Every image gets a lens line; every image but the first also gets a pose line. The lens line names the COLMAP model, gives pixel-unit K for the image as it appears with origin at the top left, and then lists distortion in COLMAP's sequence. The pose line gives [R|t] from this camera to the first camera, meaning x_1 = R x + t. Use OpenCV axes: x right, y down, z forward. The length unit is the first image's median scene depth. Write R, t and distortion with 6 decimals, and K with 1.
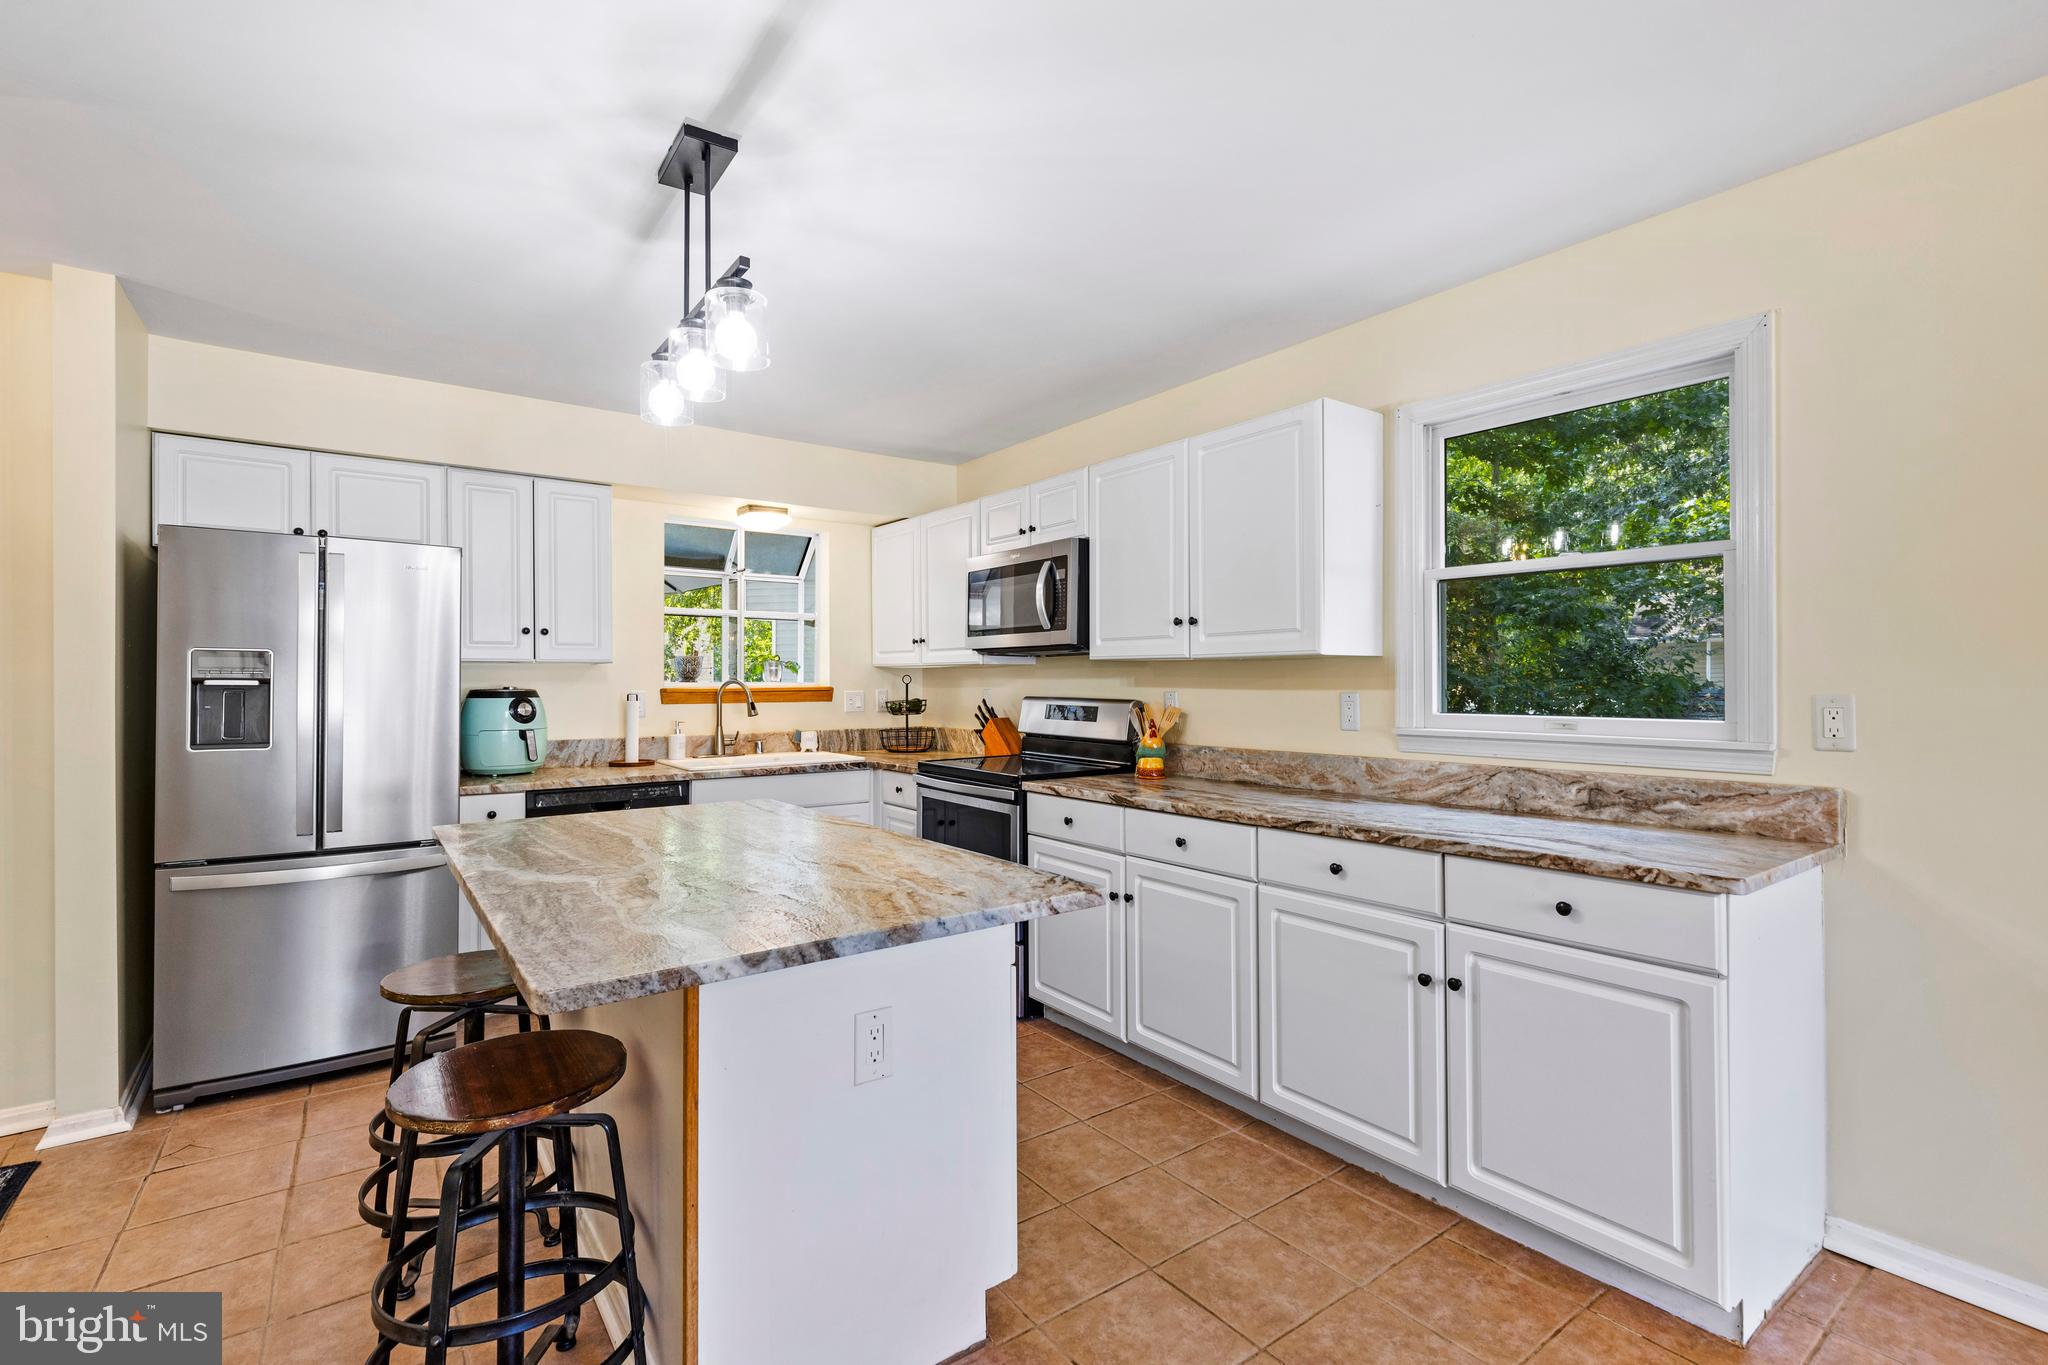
lens RADIAL K [[915.8, 0, 1023.6], [0, 915.8, 678.0], [0, 0, 1]] dist [0.011096, -0.003606]
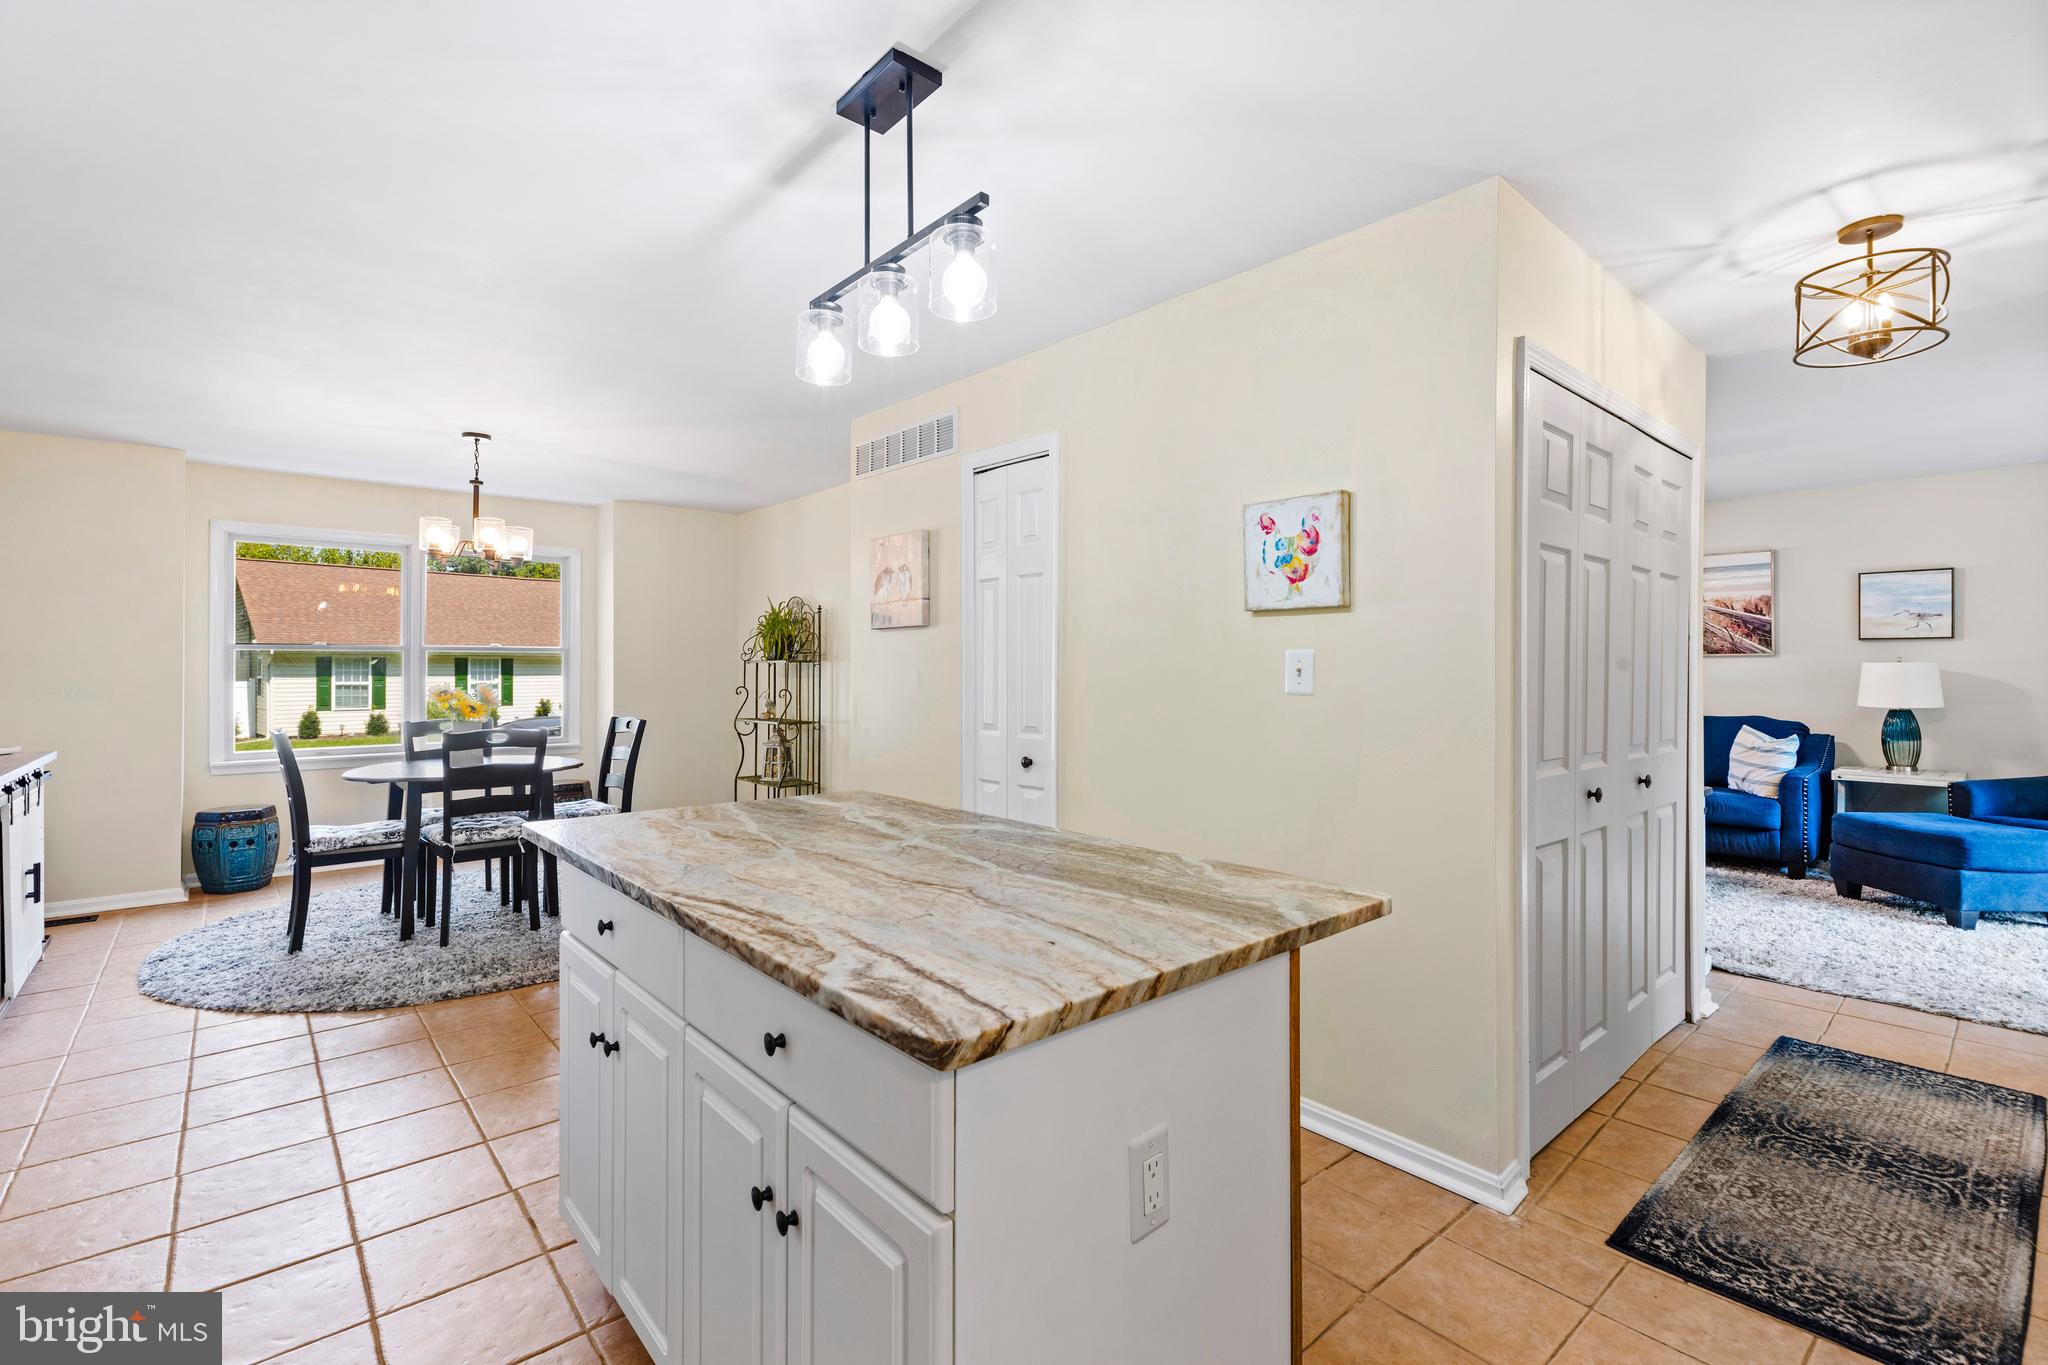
lens RADIAL K [[915.8, 0, 1028.9], [0, 915.8, 667.4], [0, 0, 1]] dist [0.011096, -0.003606]
pose [[-0.996042, 0.002069, -0.088860, -0.230820], [0.002625, 0.999978, -0.006149, 0.007418], [0.088845, -0.006357, -0.996025, 1.071930]]
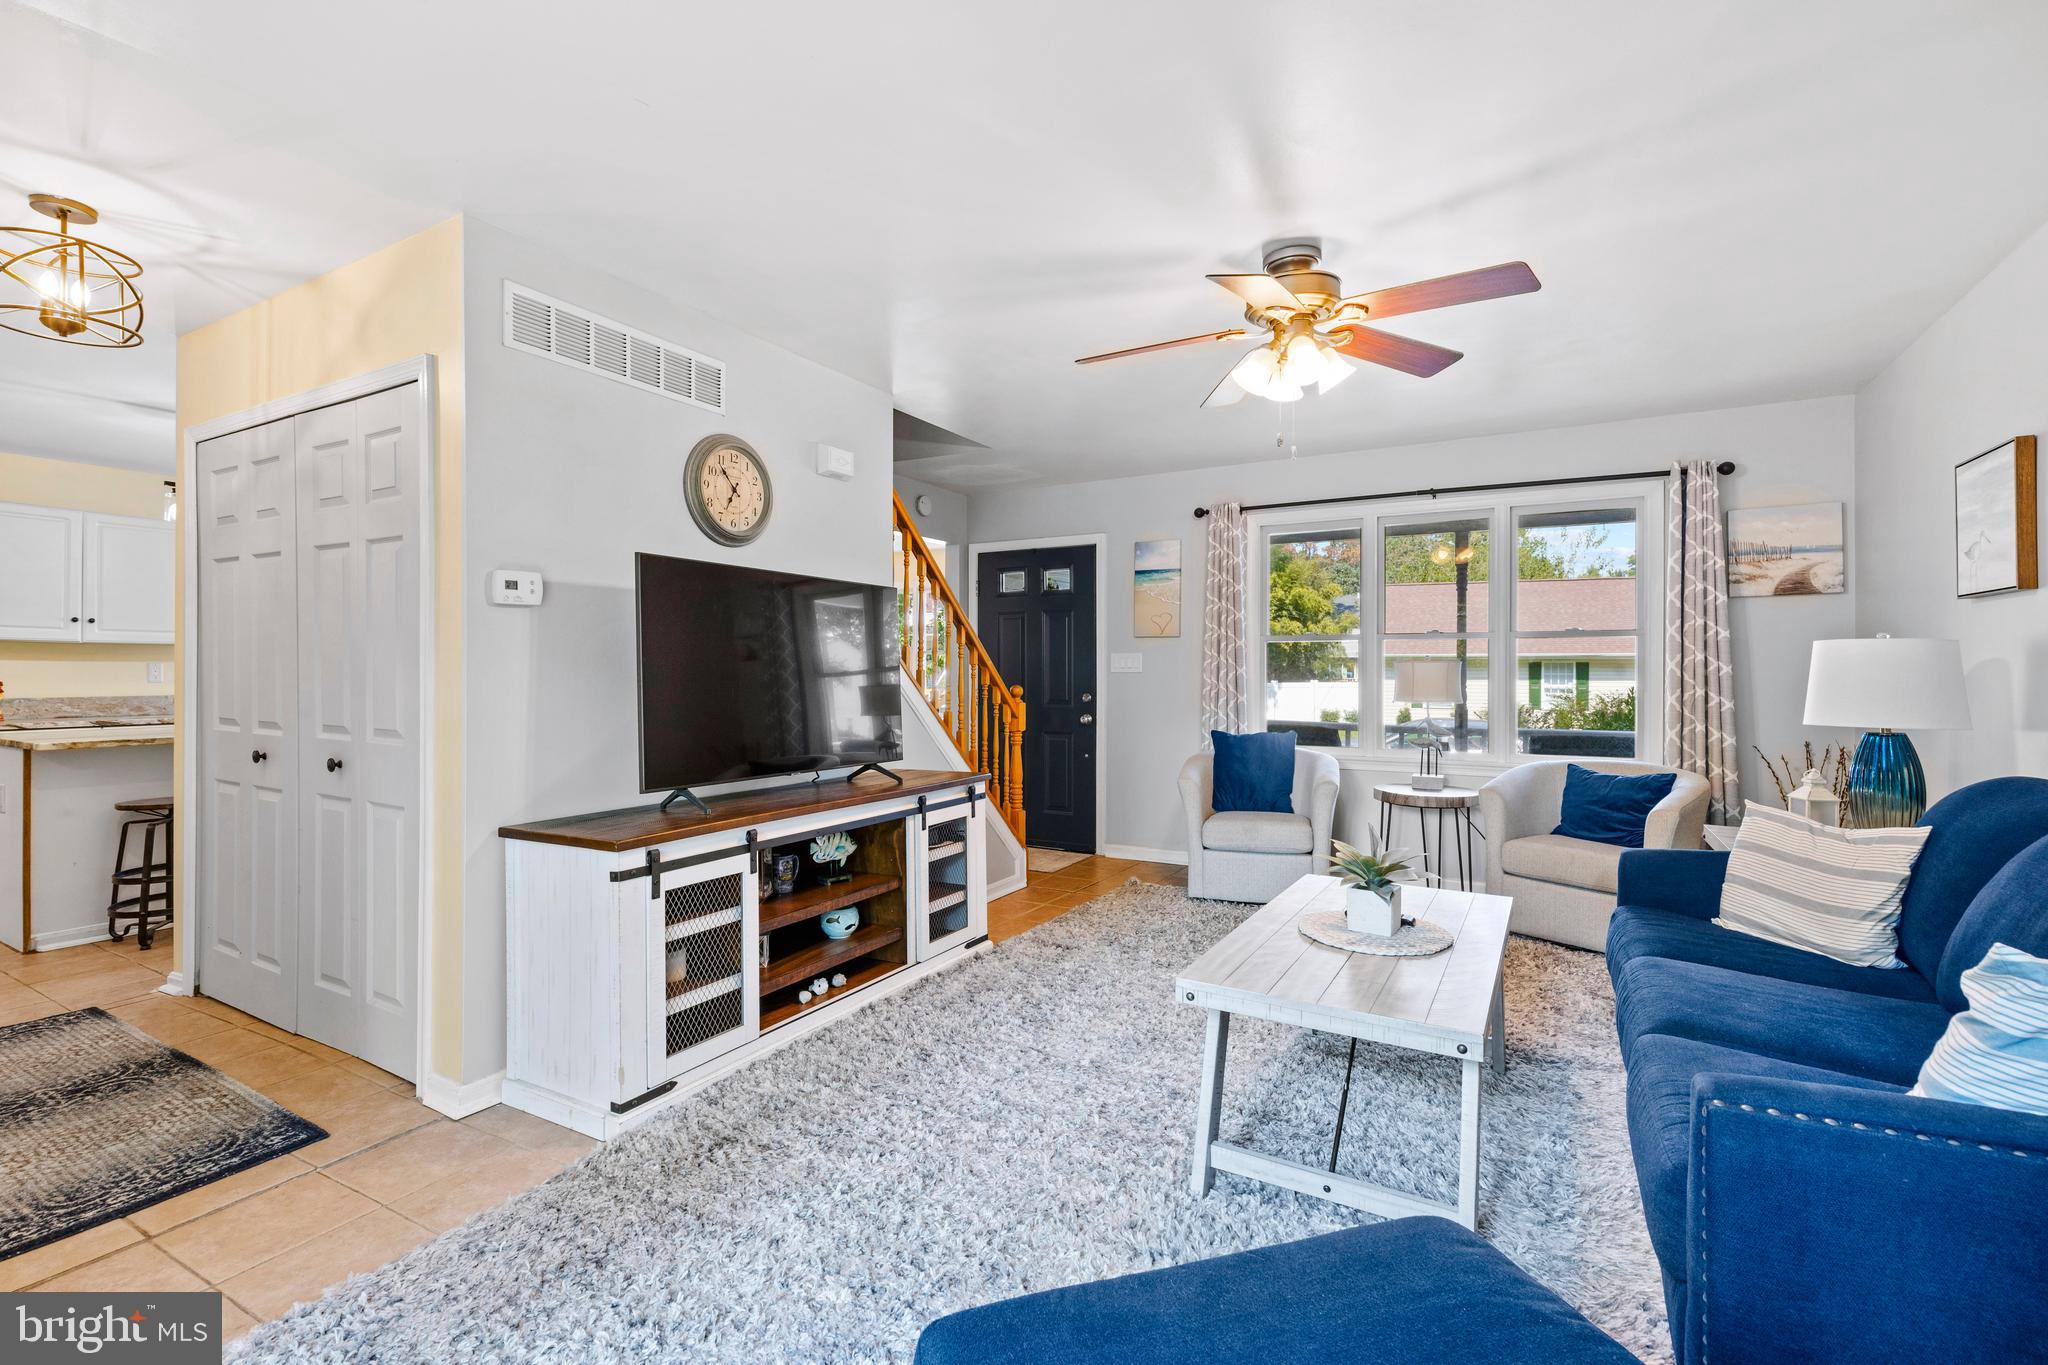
lens RADIAL K [[915.8, 0, 1025.9], [0, 915.8, 674.7], [0, 0, 1]] dist [0.011096, -0.003606]
pose [[-0.399895, -0.002262, 0.916558, -1.809172], [-0.007807, 0.999969, -0.000938, 0.023009], [-0.916528, -0.007531, -0.399900, 0.078245]]
